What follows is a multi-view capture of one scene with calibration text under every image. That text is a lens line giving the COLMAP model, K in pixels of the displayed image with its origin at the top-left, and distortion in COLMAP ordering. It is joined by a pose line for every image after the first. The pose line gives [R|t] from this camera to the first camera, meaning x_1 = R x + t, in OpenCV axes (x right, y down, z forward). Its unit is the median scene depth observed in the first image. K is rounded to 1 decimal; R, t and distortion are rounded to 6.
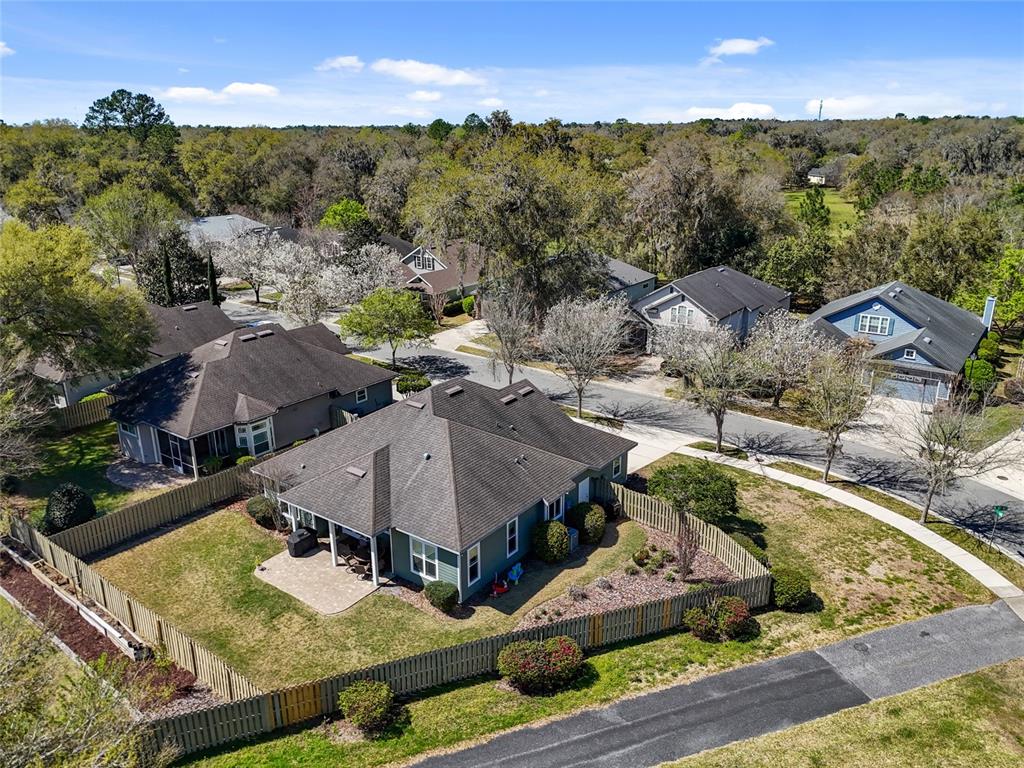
lens RADIAL K [[747.5, 0, 512.0], [0, 747.5, 384.0], [0, 0, 1]] dist [0.072600, -0.059485]
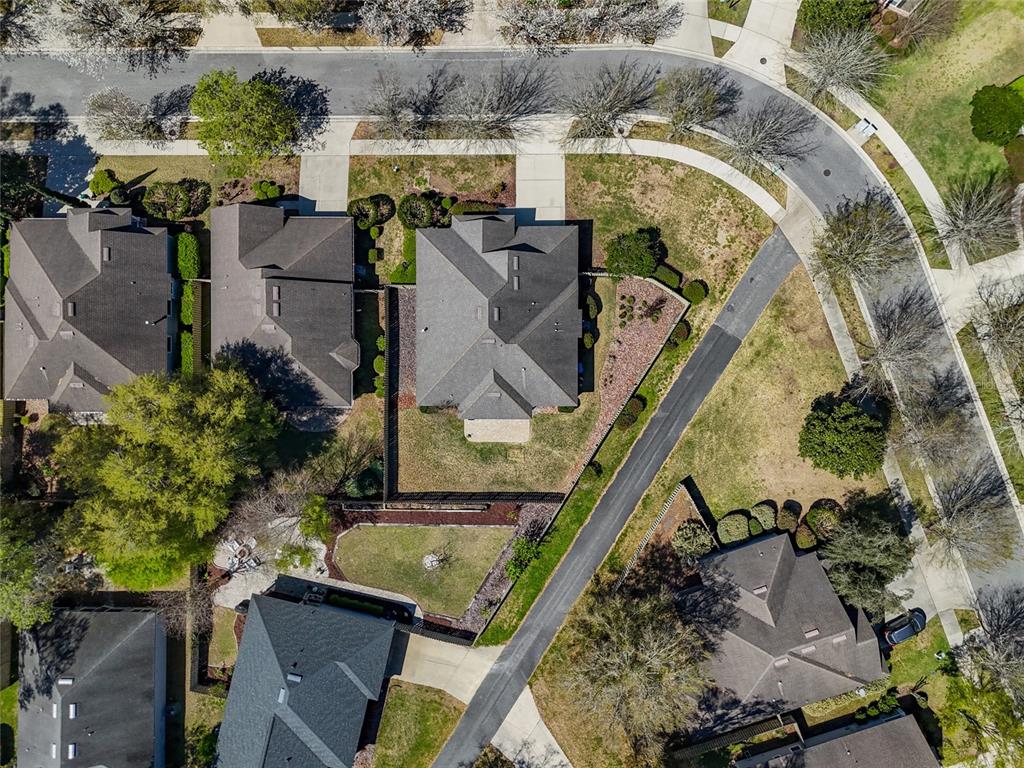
lens RADIAL K [[747.5, 0, 512.0], [0, 747.5, 384.0], [0, 0, 1]] dist [0.072600, -0.059485]
pose [[0.803333, -0.594688, -0.031652, -0.093139], [0.237823, 0.271628, 0.932555, -1.468566], [-0.545982, -0.756679, 0.359639, 0.322135]]
